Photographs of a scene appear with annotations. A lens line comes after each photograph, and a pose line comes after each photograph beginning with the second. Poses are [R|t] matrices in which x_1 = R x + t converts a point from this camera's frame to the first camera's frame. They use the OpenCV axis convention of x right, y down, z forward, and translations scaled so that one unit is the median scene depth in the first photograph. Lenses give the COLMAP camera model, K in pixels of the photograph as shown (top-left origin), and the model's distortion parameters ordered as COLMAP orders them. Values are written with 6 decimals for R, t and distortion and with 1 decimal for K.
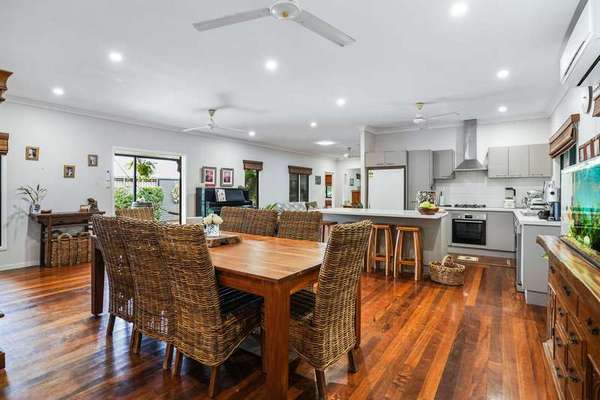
lens RADIAL K [[298.4, 0, 316.6], [0, 298.4, 192.6], [0, 0, 1]] dist [0.000648, 0.000574]
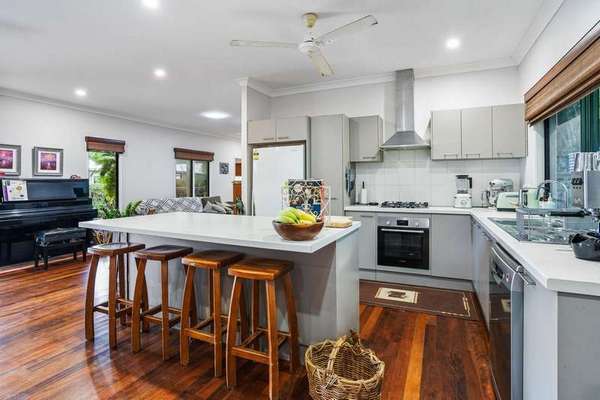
lens RADIAL K [[303.6, 0, 299.7], [0, 303.6, 184.3], [0, 0, 1]] dist [-0.036431, 0.001191]
pose [[0.992670, -0.006943, 0.120659, 0.208201], [0.006769, 0.999975, 0.001853, -0.000483], [-0.120669, -0.001023, 0.992692, 0.378500]]
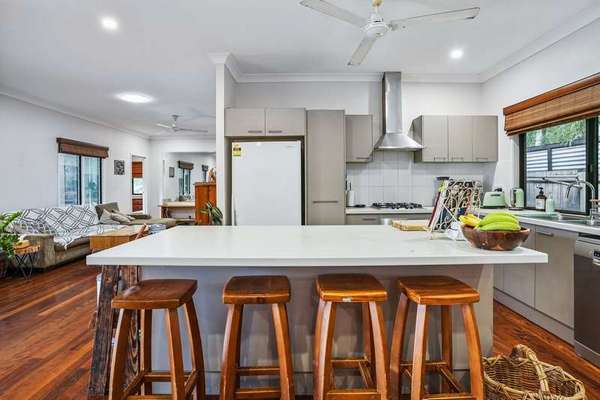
lens RADIAL K [[303.6, 0, 299.7], [0, 303.6, 184.3], [0, 0, 1]] dist [-0.036431, 0.001191]
pose [[0.855093, -0.009138, 0.518394, 0.004066], [0.011923, 0.999927, -0.002040, -0.001566], [-0.518338, 0.007926, 0.855139, 0.535086]]
